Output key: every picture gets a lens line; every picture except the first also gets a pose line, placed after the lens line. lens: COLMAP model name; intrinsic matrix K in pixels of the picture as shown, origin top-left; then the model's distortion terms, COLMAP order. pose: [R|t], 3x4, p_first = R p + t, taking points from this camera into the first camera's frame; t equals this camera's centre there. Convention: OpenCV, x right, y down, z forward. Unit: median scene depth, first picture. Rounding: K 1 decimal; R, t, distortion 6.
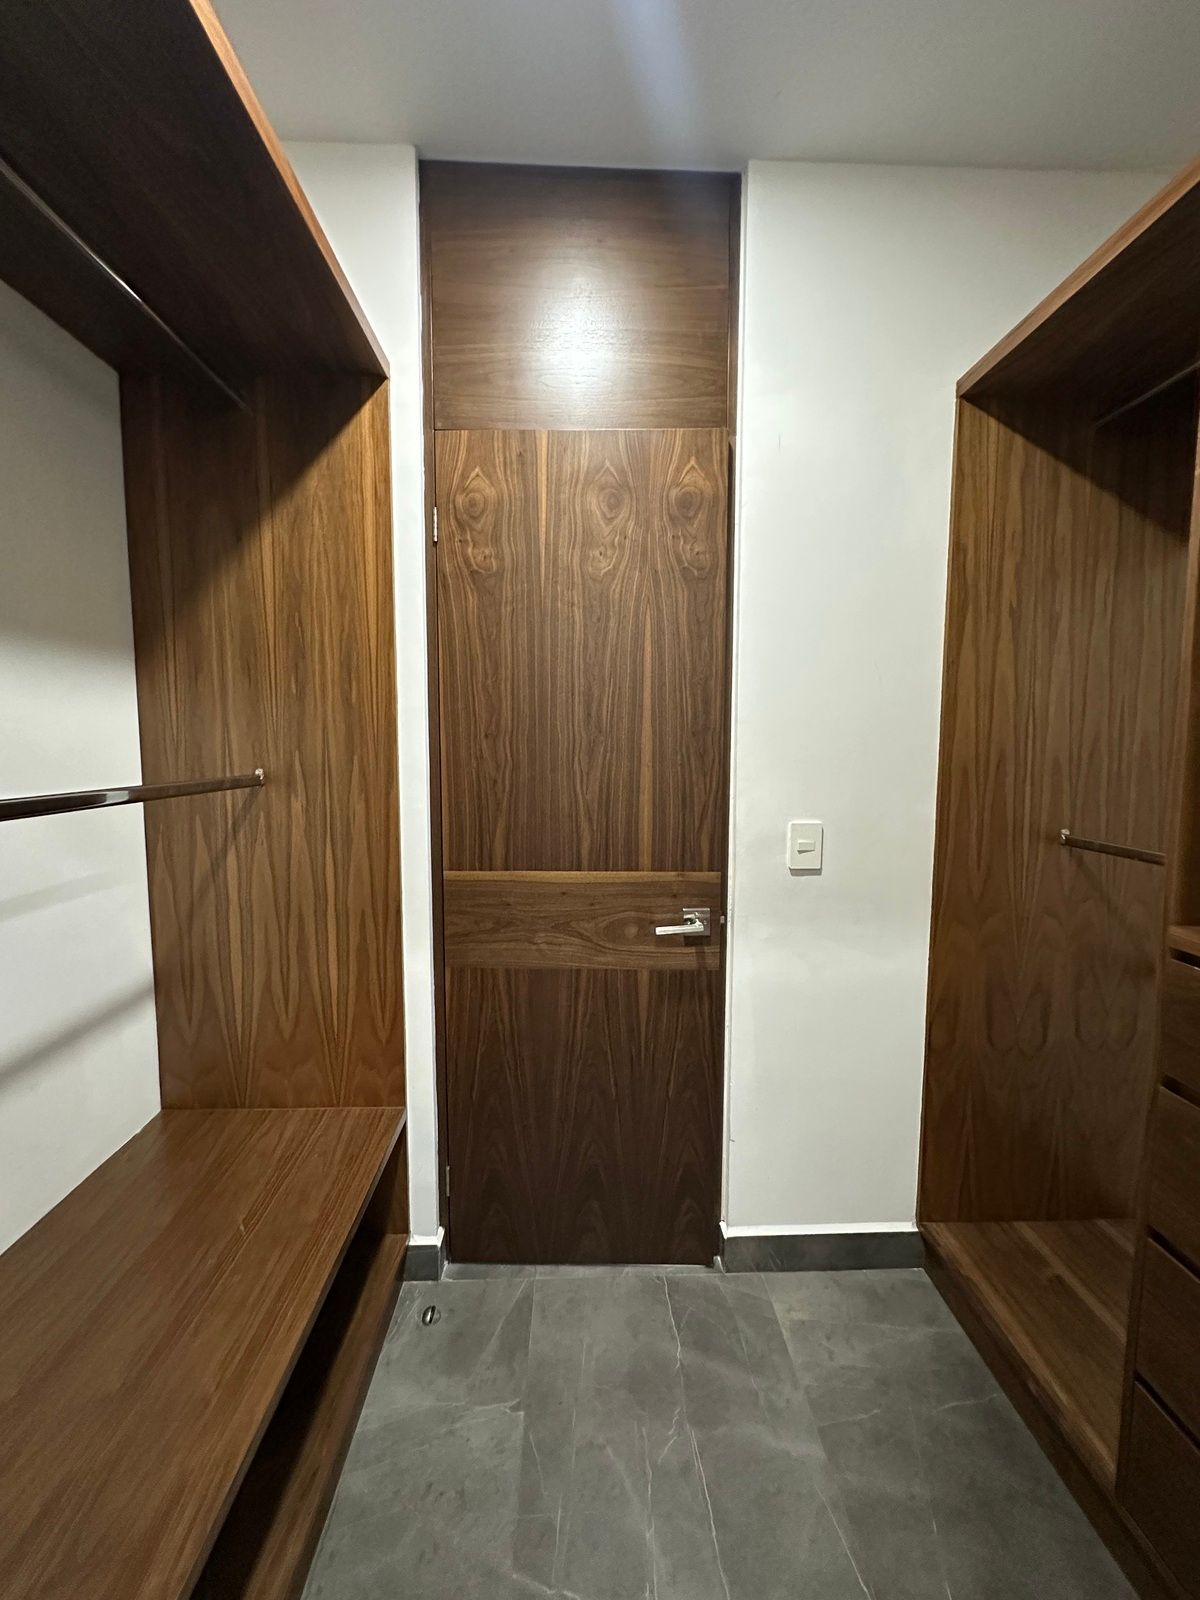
lens RADIAL K [[645.5, 0, 600.0], [0, 645.5, 800.0], [0, 0, 1]] dist [0.002766, -0.000099]
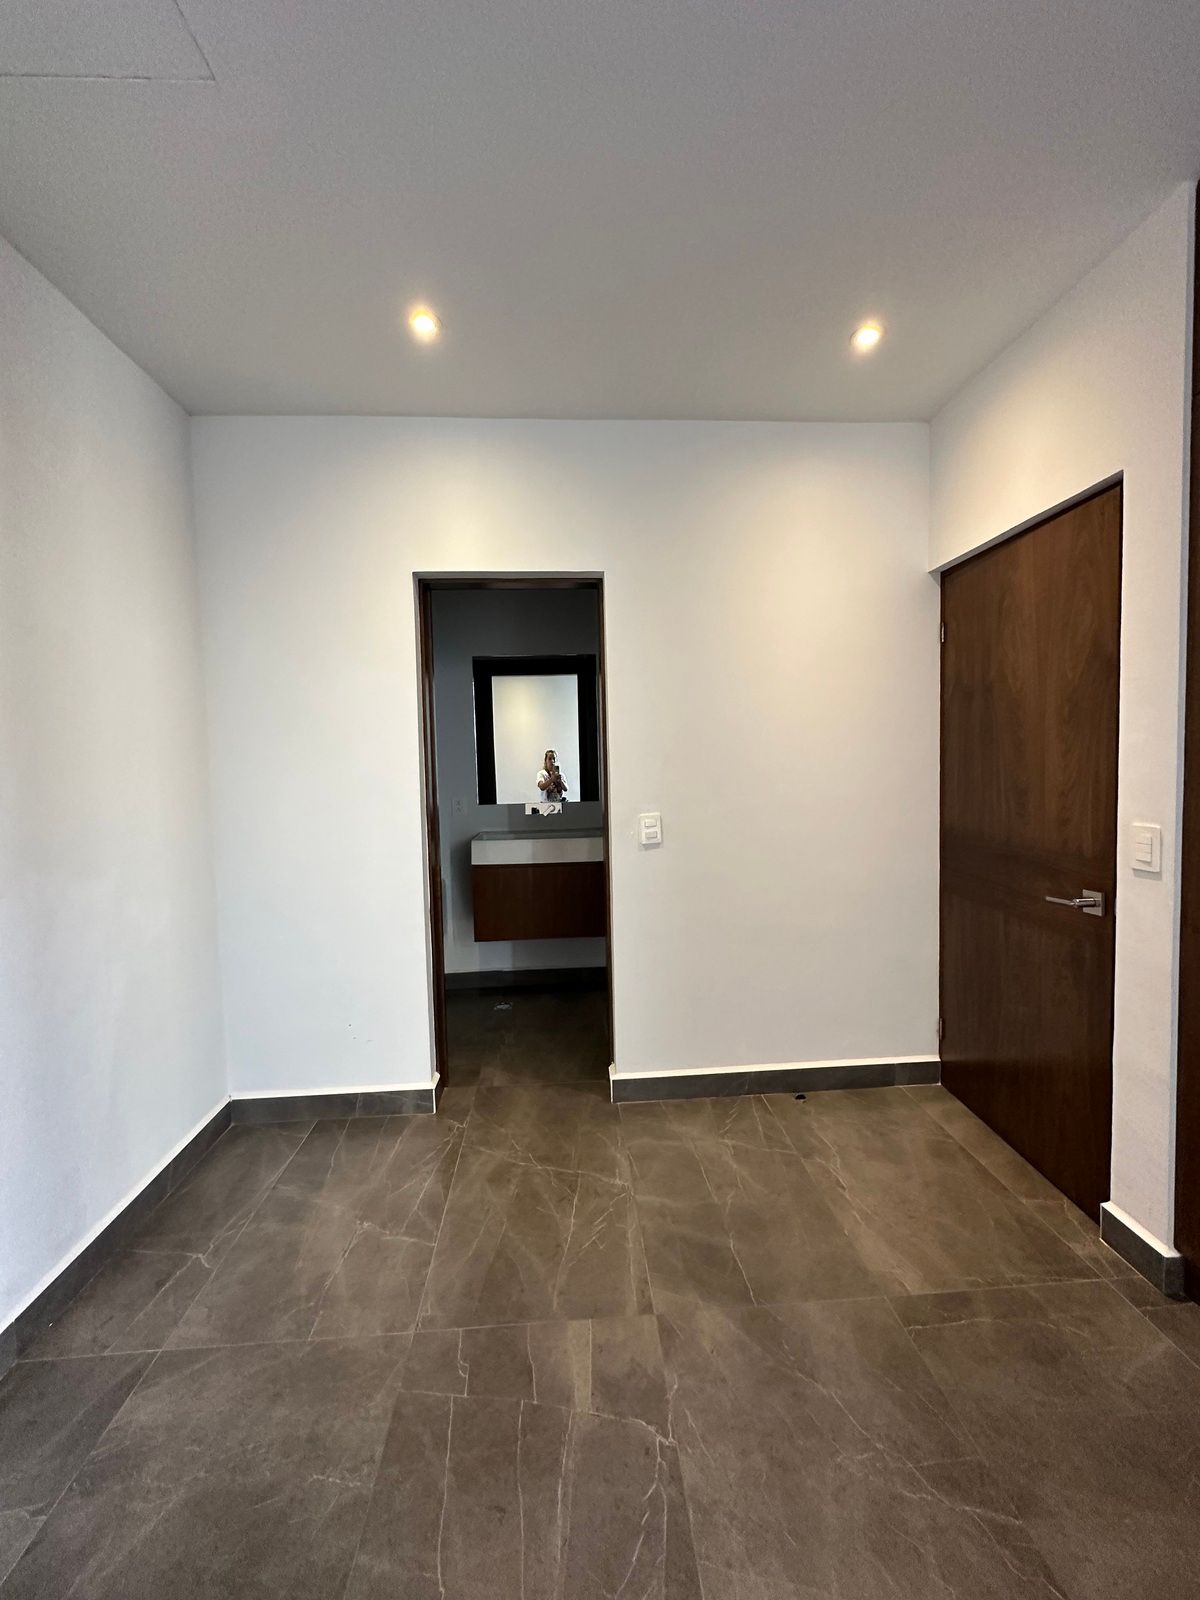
lens RADIAL K [[645.5, 0, 600.0], [0, 645.5, 800.0], [0, 0, 1]] dist [0.002766, -0.000099]
pose [[-0.999393, 0.025864, -0.023356, 0.417768], [0.022270, 0.989498, 0.142820, -0.202029], [0.026804, 0.142213, -0.989473, 2.307411]]
